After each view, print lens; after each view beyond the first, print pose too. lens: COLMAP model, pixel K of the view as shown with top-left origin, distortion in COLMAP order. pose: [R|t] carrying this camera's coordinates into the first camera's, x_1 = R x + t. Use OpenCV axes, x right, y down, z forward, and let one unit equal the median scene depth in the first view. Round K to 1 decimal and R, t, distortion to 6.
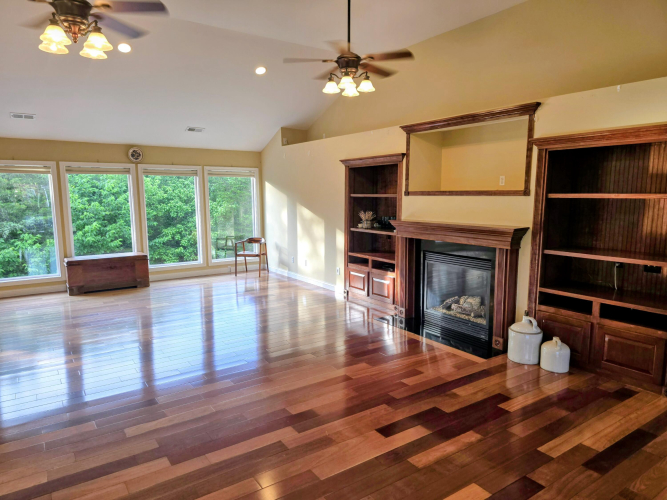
lens RADIAL K [[458.6, 0, 333.5], [0, 458.6, 250.0], [0, 0, 1]] dist [0.027161, -0.001286]
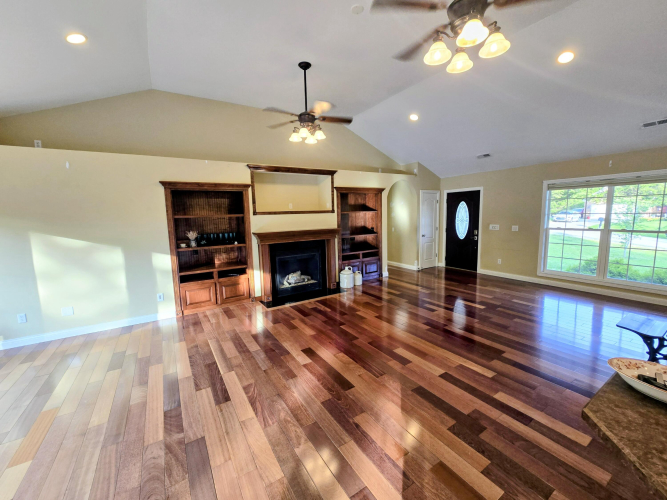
lens RADIAL K [[269.7, 0, 333.5], [0, 269.7, 250.0], [0, 0, 1]] dist [-0.000231, 0.000038]
pose [[0.041142, -0.136359, 0.989805, -0.855523], [0.150619, 0.980169, 0.128771, -0.110709], [-0.987735, 0.143786, 0.060864, 0.957323]]
